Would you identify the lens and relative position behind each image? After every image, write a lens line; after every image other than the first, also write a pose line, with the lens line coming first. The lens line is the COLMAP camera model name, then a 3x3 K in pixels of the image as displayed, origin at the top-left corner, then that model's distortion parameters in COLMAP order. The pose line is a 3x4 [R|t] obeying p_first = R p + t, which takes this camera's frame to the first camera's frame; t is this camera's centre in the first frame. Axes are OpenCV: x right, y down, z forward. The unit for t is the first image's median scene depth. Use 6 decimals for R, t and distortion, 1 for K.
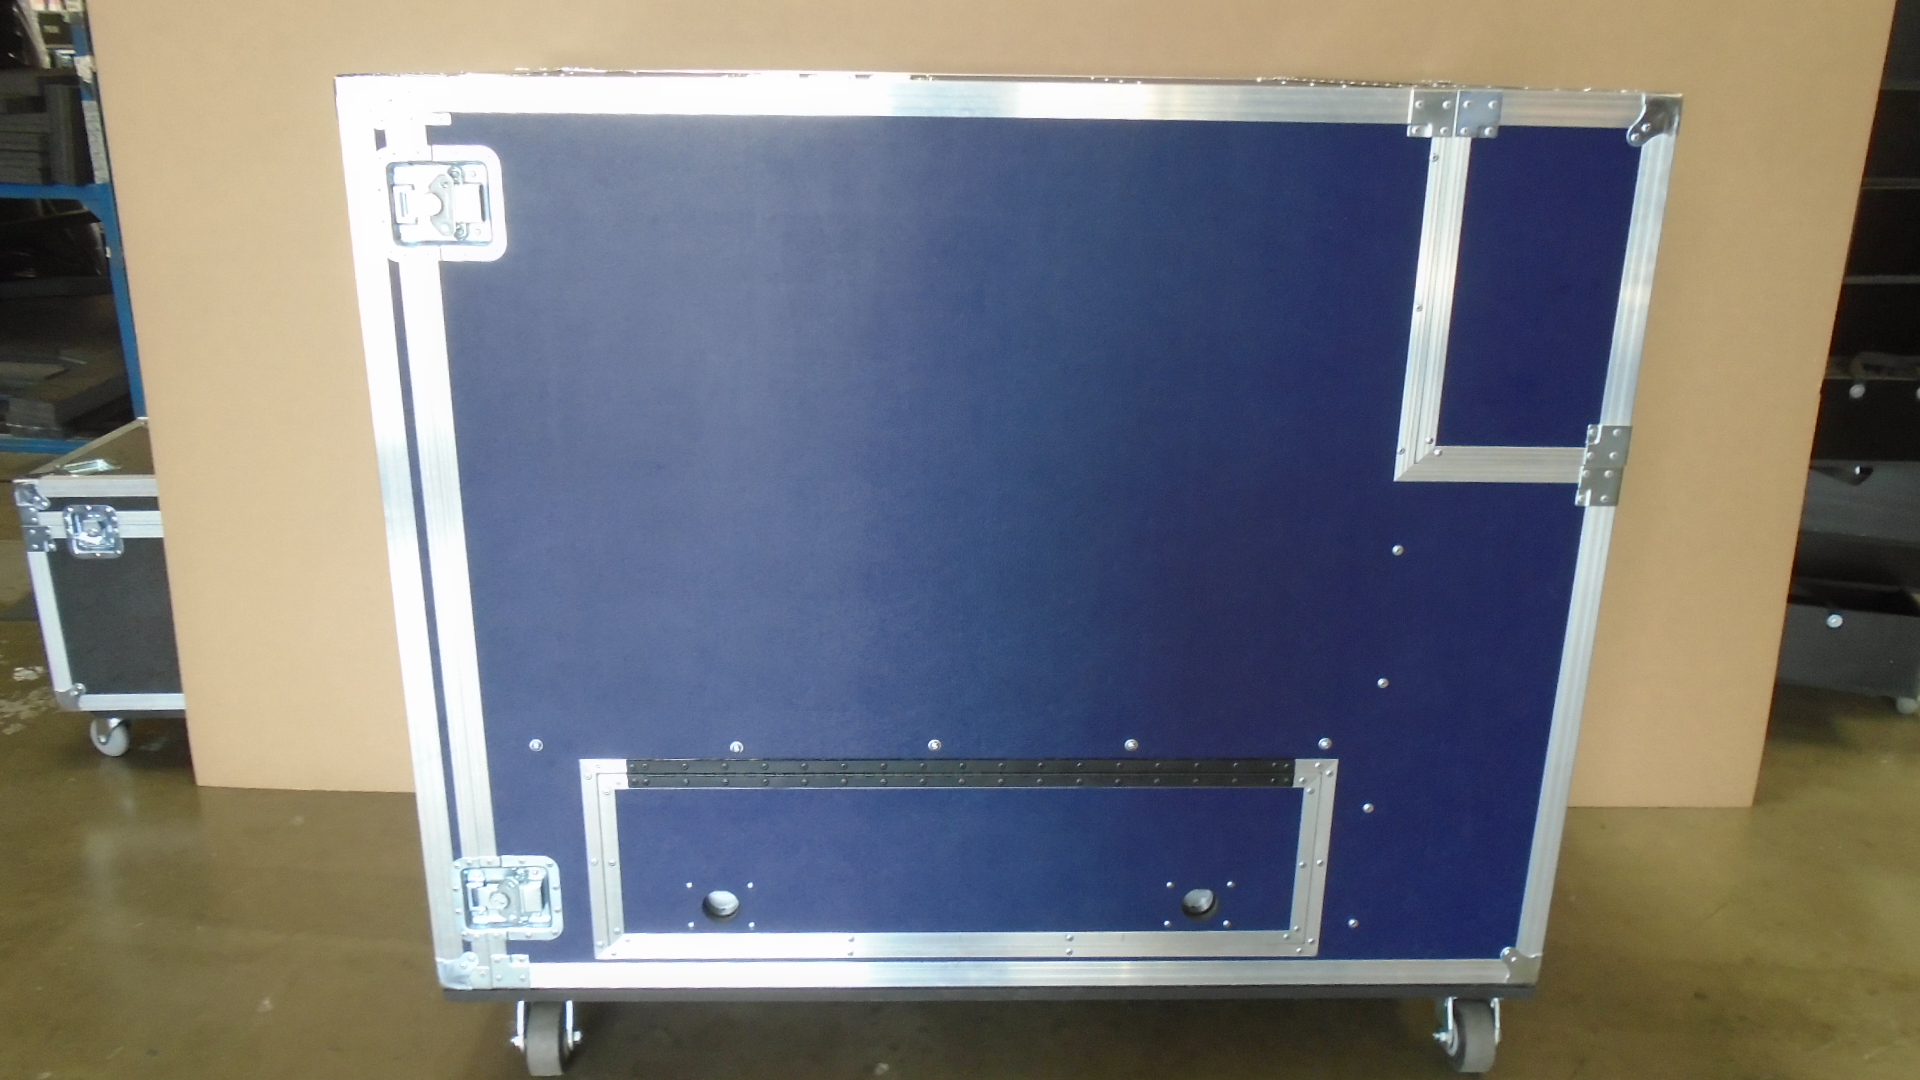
lens RADIAL K [[1456.1, 0, 958.7], [0, 1456.1, 540.7], [0, 0, 1]] dist [-0.023420, 0.011084]
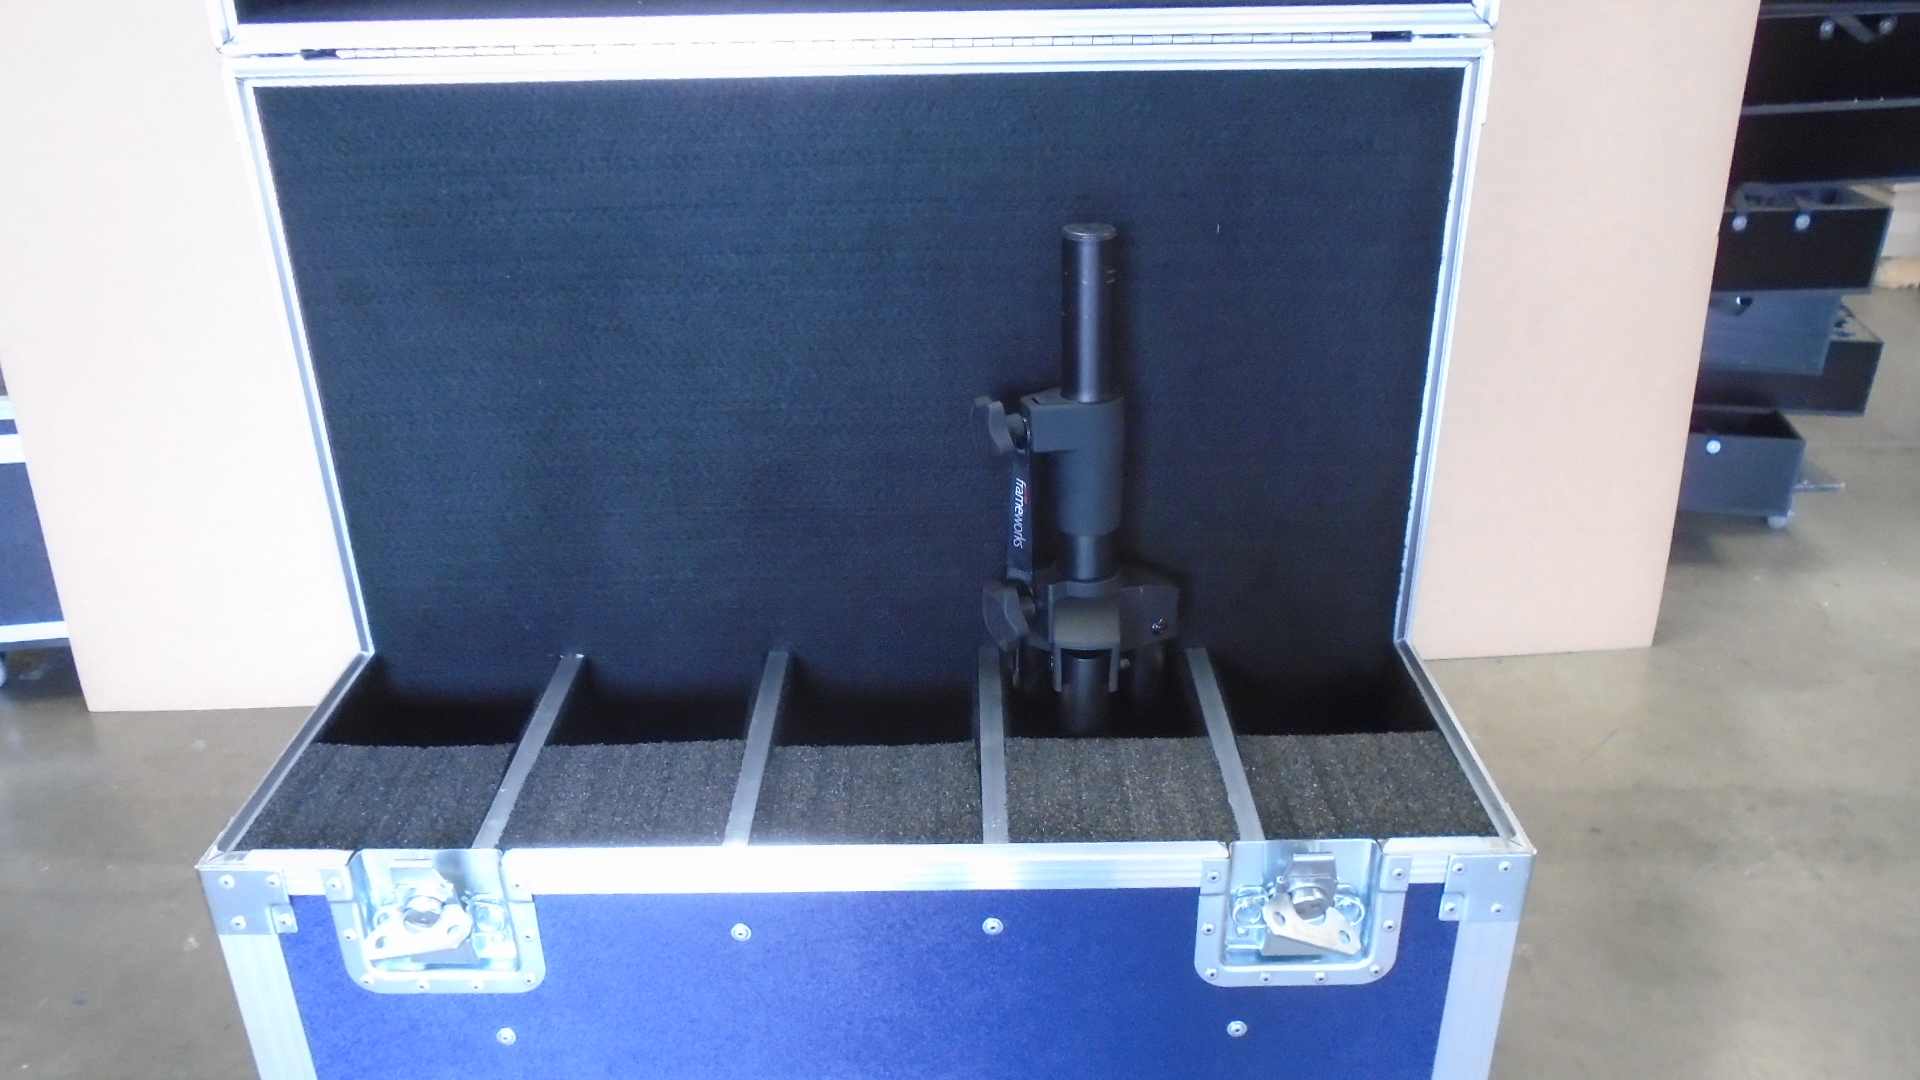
lens RADIAL K [[1456.1, 0, 953.1], [0, 1456.1, 539.8], [0, 0, 1]] dist [-0.023420, 0.011084]
pose [[0.995541, -0.060237, 0.072593, -0.014251], [0.050994, 0.991088, 0.123060, -0.036756], [-0.079359, -0.118810, 0.989741, 0.013700]]
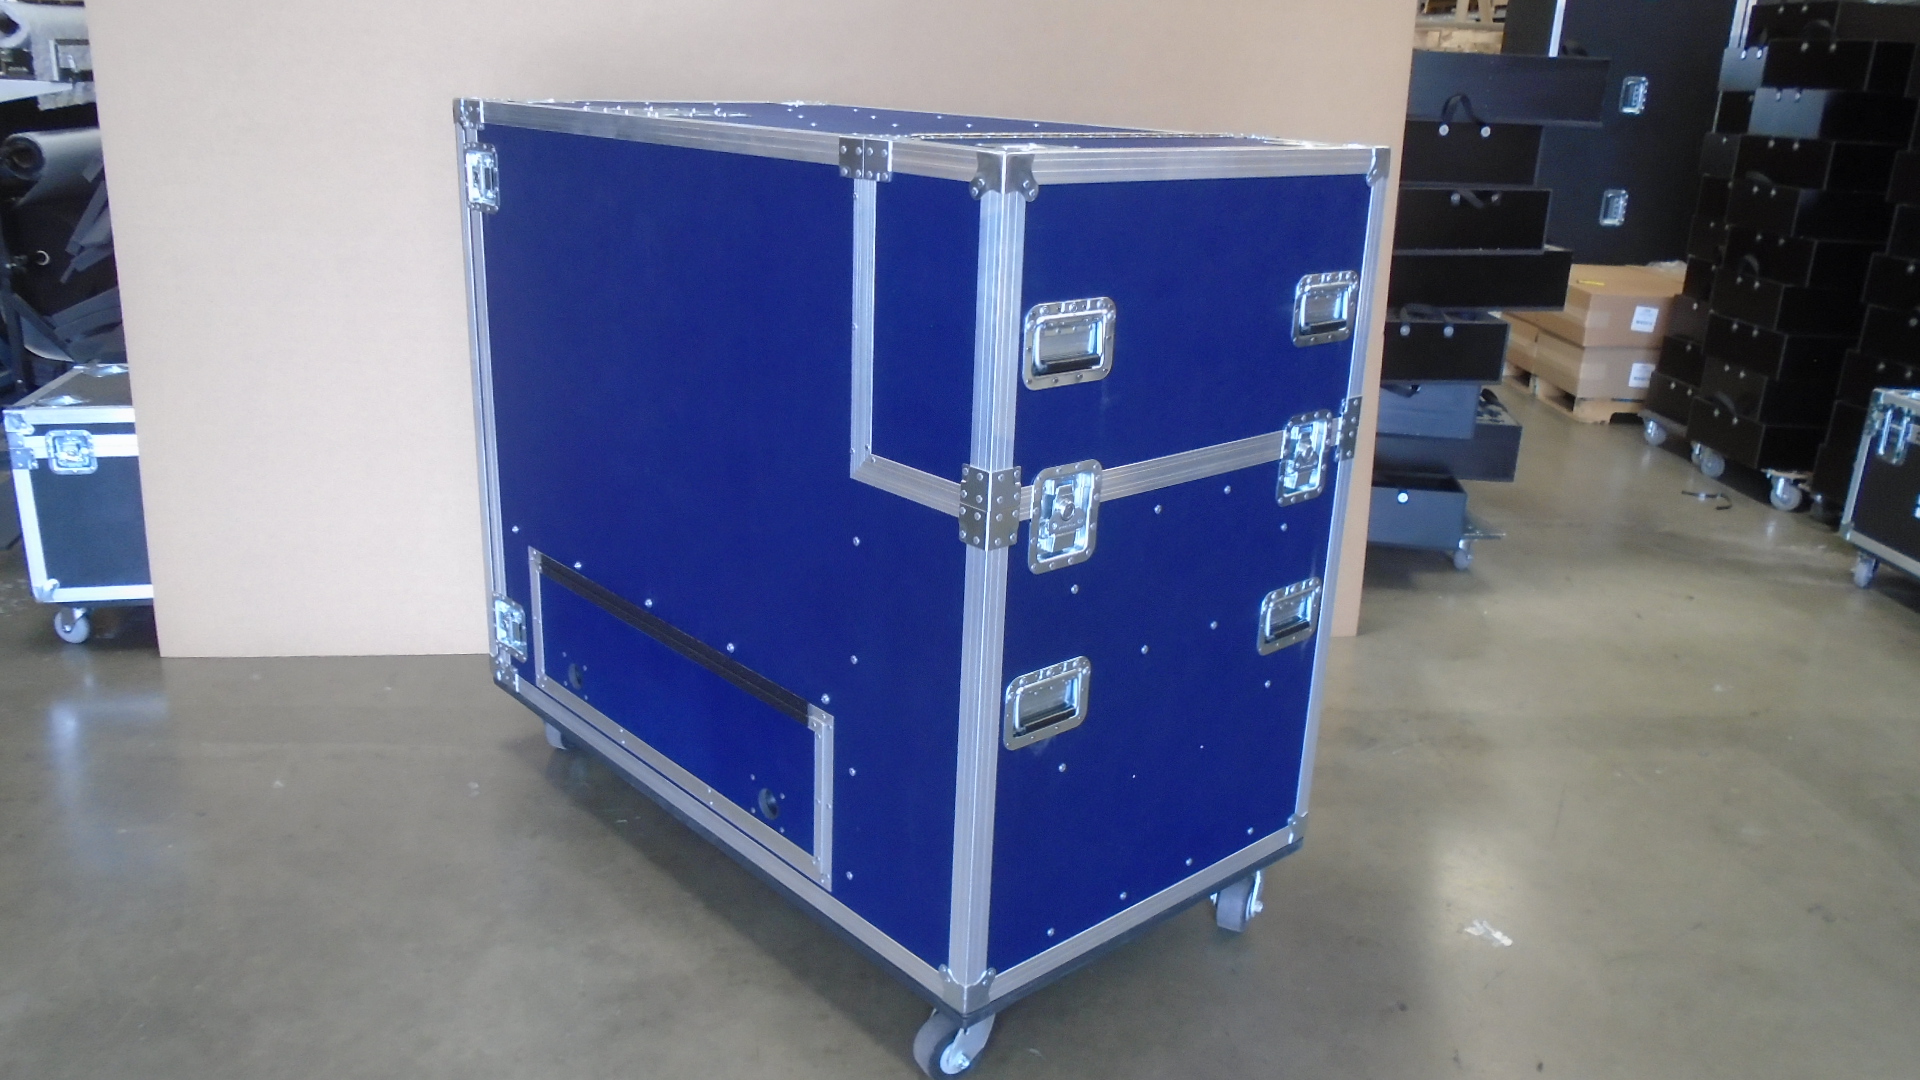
lens RADIAL K [[1456.1, 0, 954.9], [0, 1456.1, 538.3], [0, 0, 1]] dist [-0.023420, 0.011084]
pose [[0.985091, -0.029548, 0.169476, -0.066478], [0.029919, 0.999552, 0.000366, 0.089579], [-0.169411, 0.004710, 0.985534, -0.343741]]
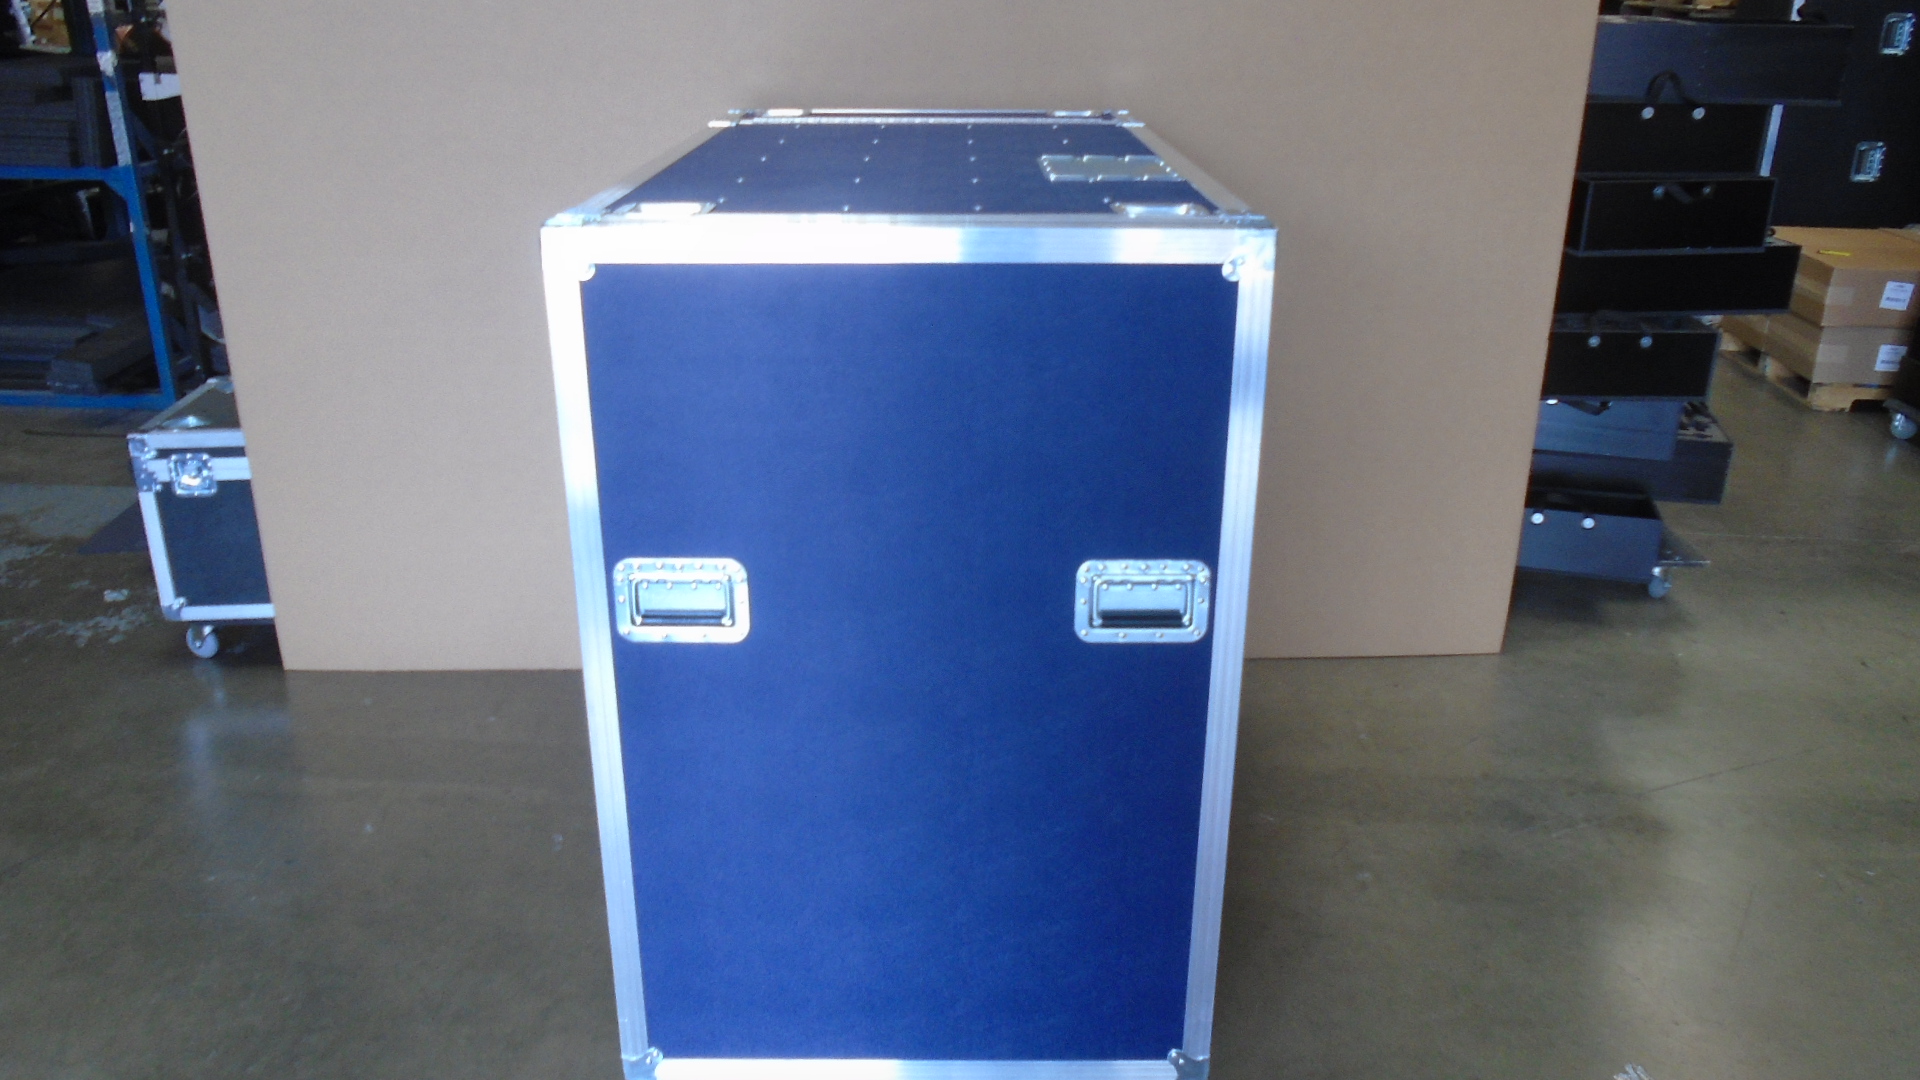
lens RADIAL K [[1456.1, 0, 956.5], [0, 1456.1, 536.8], [0, 0, 1]] dist [-0.023420, 0.011084]
pose [[0.999322, -0.018169, 0.032015, 0.017534], [0.016771, 0.998917, 0.043400, 0.003660], [-0.032768, -0.042834, 0.998545, -0.266895]]
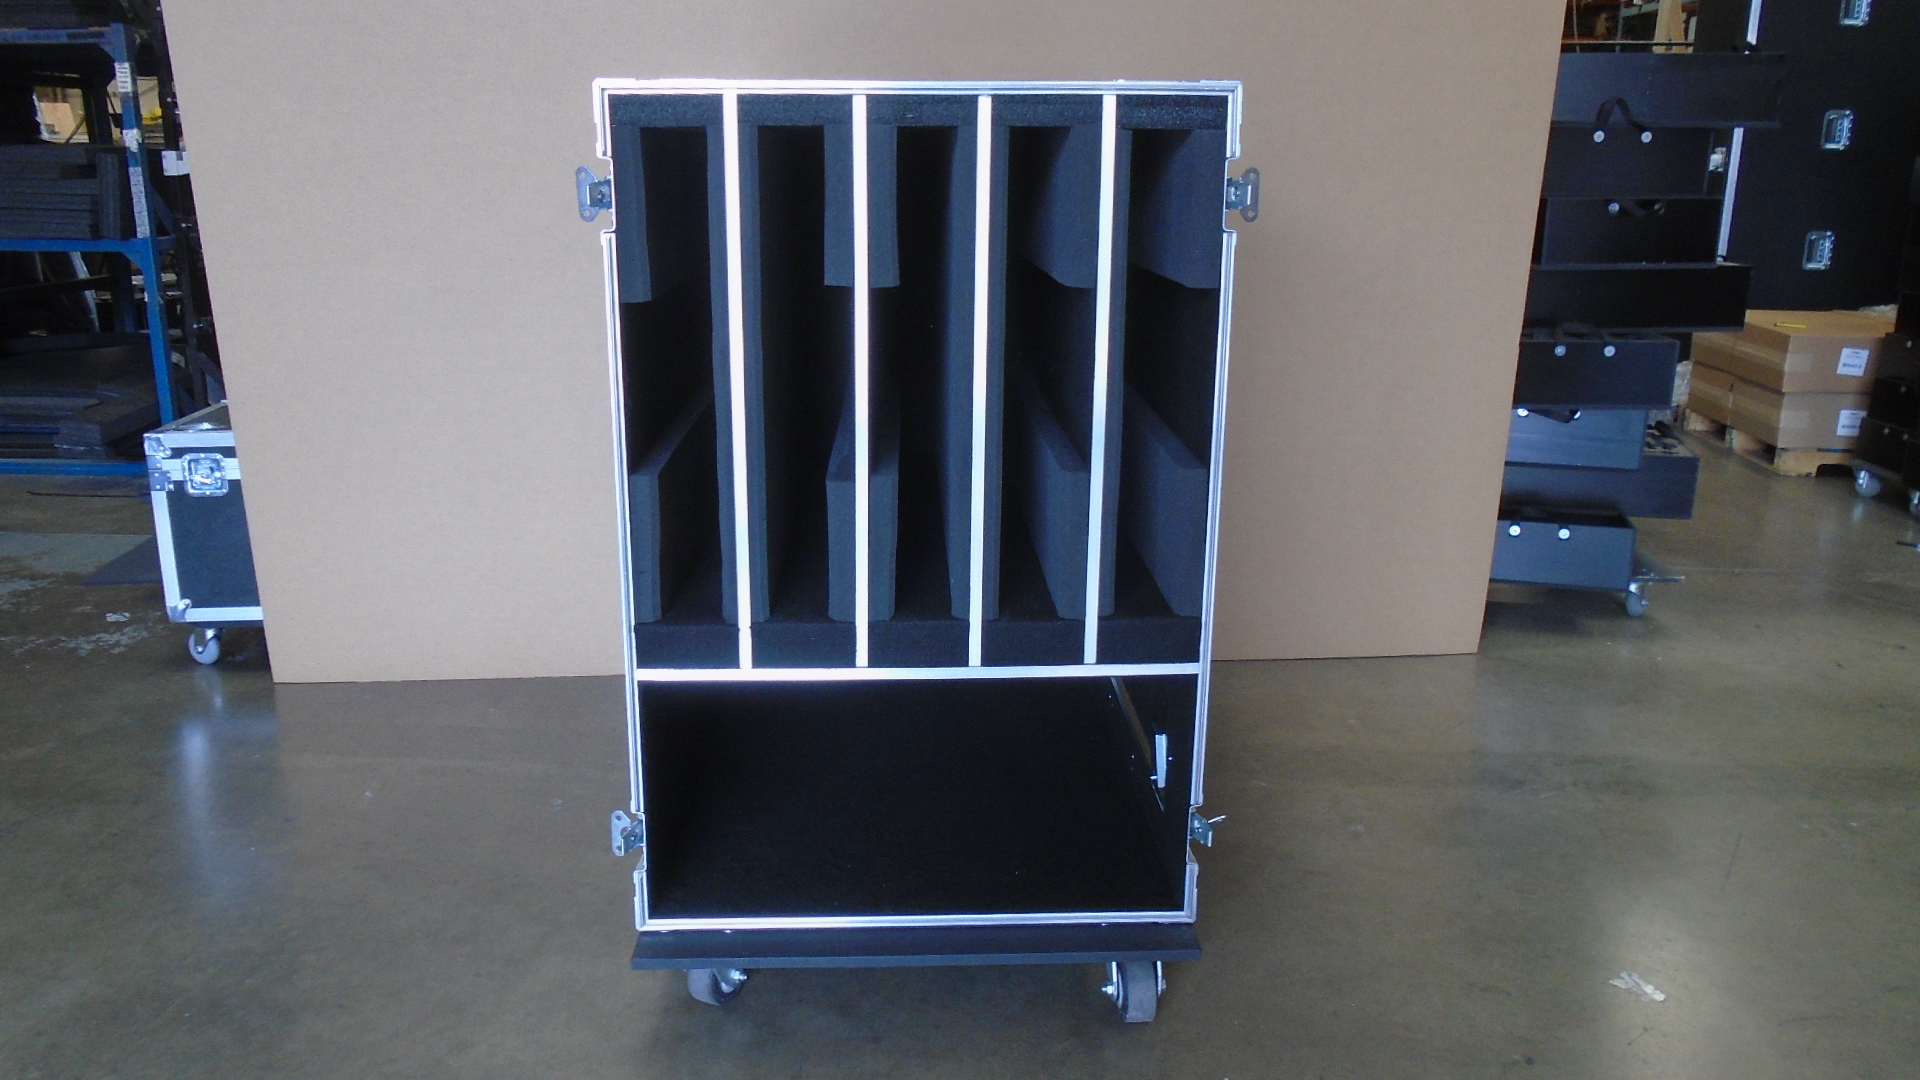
lens RADIAL K [[1456.1, 0, 956.4], [0, 1456.1, 543.2], [0, 0, 1]] dist [-0.023420, 0.011084]
pose [[0.998888, -0.017579, 0.043745, 0.006859], [0.020377, 0.997718, -0.064373, 0.149739], [-0.042514, 0.065193, 0.996967, -0.297255]]
